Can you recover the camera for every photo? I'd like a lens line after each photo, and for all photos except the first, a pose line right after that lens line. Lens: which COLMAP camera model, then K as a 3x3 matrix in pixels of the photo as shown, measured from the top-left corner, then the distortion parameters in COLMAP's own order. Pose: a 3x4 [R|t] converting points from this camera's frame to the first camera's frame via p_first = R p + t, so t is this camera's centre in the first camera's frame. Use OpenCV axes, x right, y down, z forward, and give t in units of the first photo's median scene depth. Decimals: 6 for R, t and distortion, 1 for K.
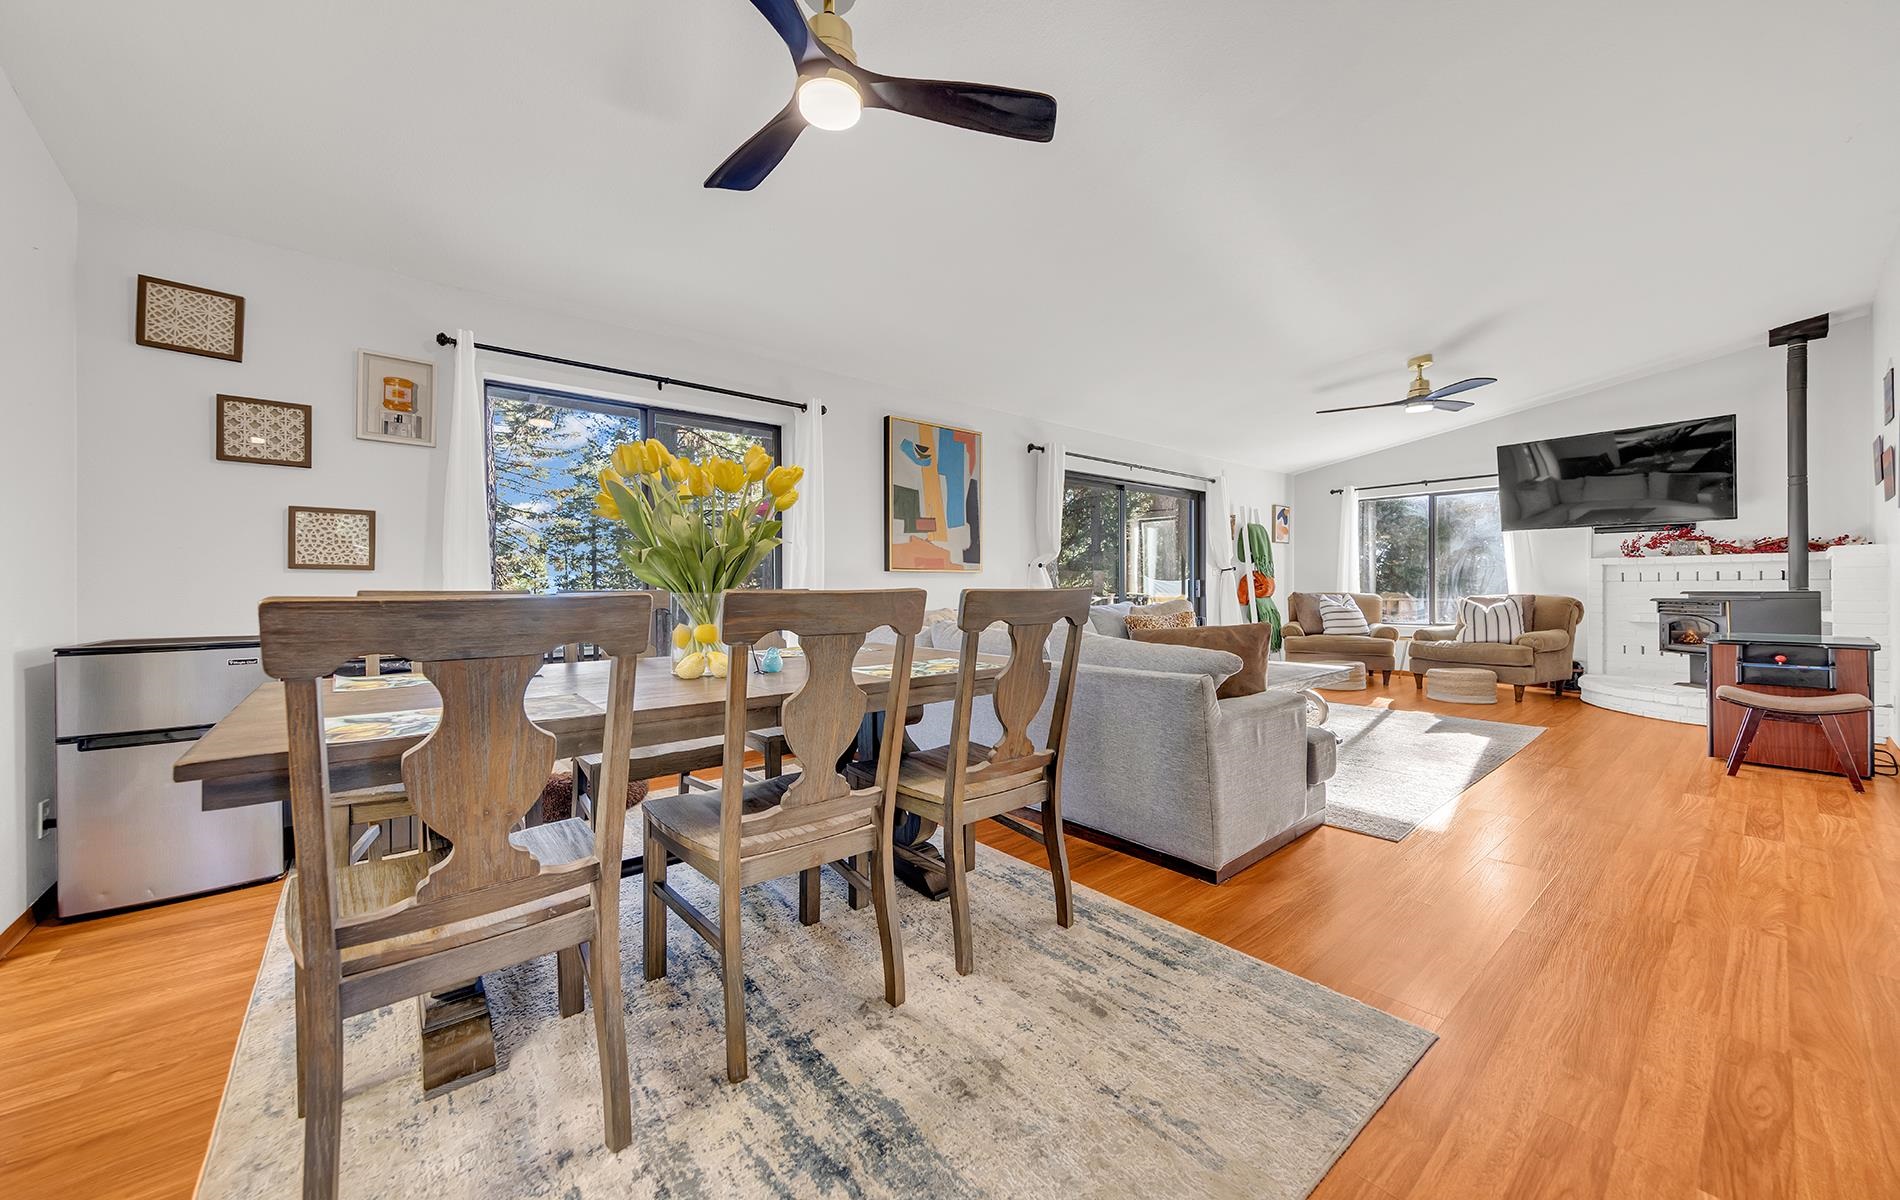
lens RADIAL K [[655.9, 0, 954.8], [0, 655.9, 584.4], [0, 0, 1]] dist [-0.000039, 0.000014]
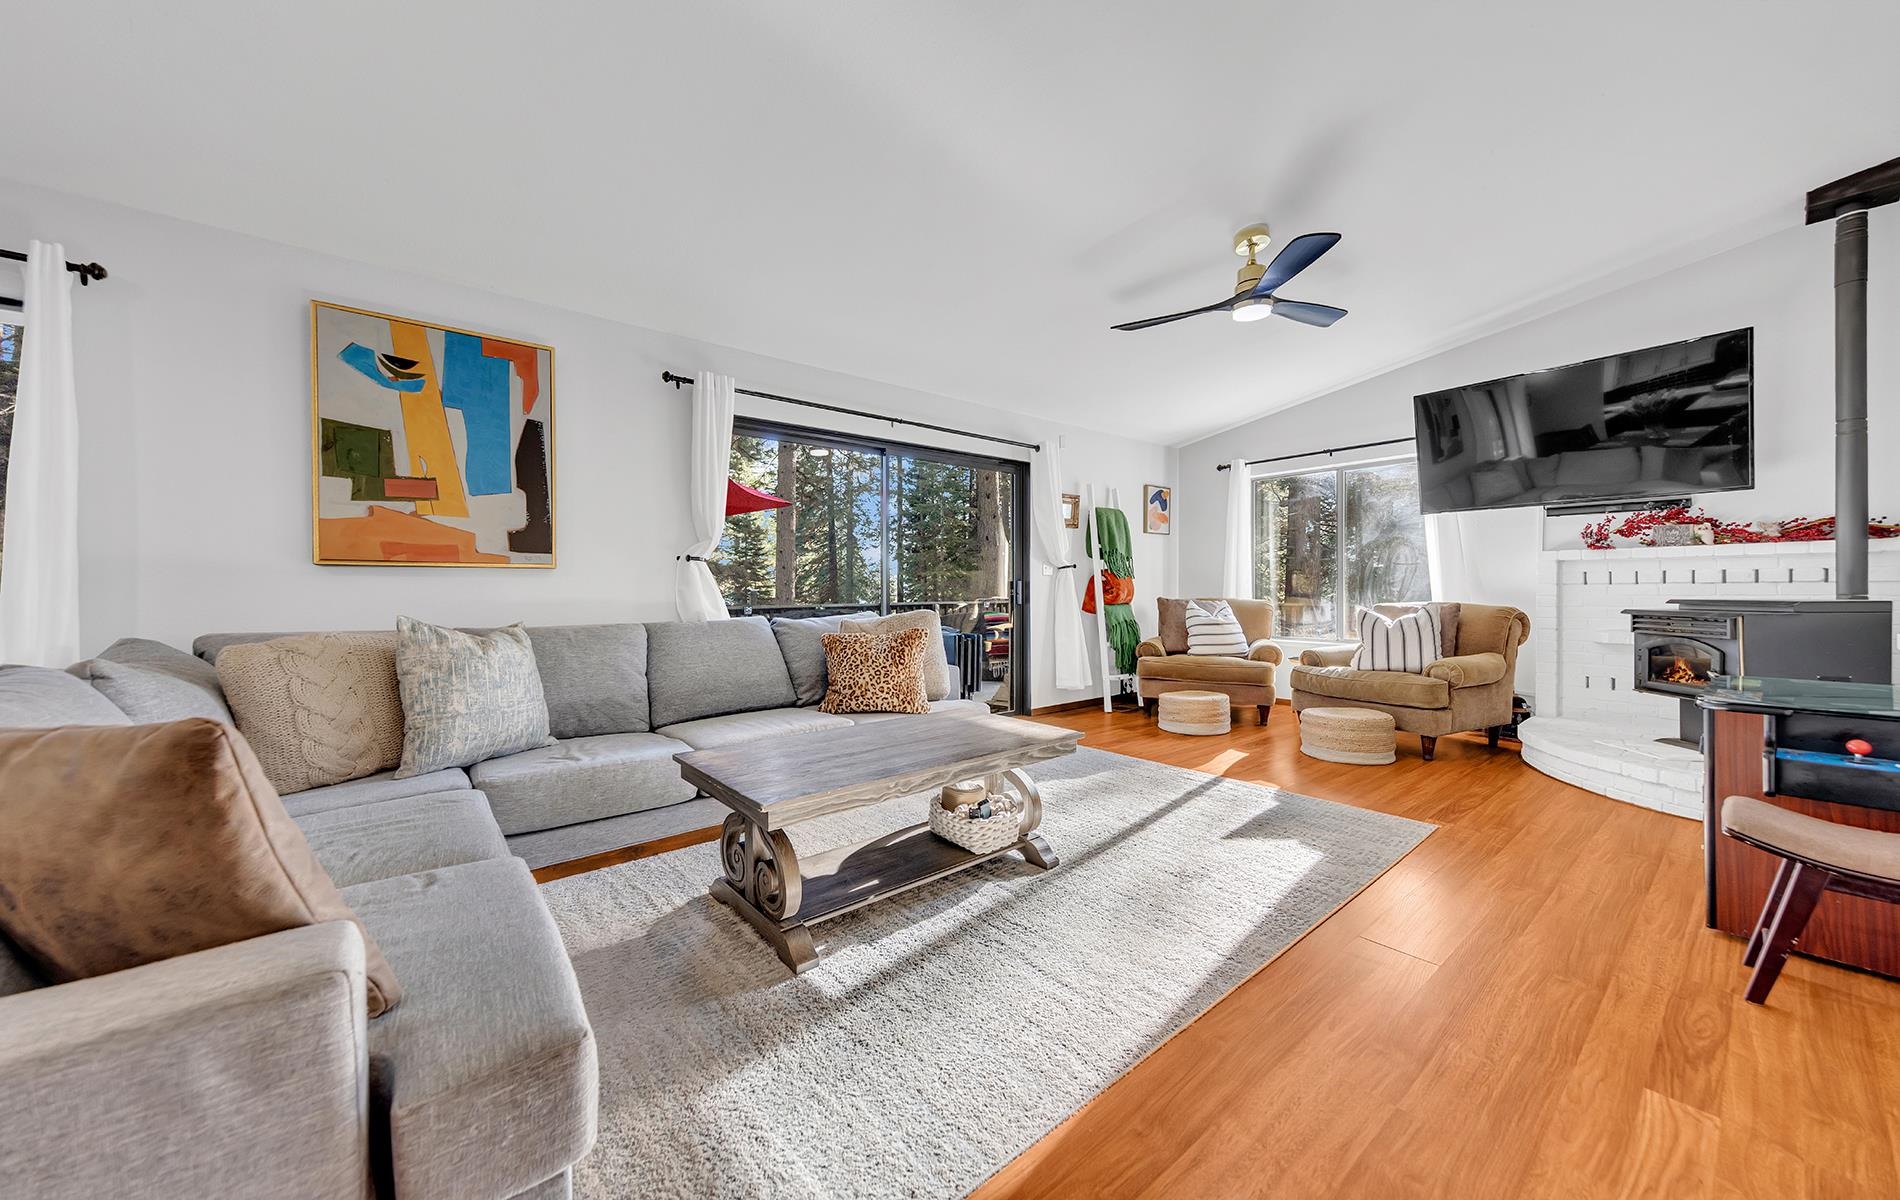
lens RADIAL K [[642.4, 0, 962.4], [0, 642.4, 585.9], [0, 0, 1]] dist [0.000908, 0.000217]
pose [[0.999970, 0.002294, -0.007423, 0.395697], [-0.002290, 0.999997, 0.000514, -0.001822], [0.007424, -0.000497, 0.999972, 0.341576]]
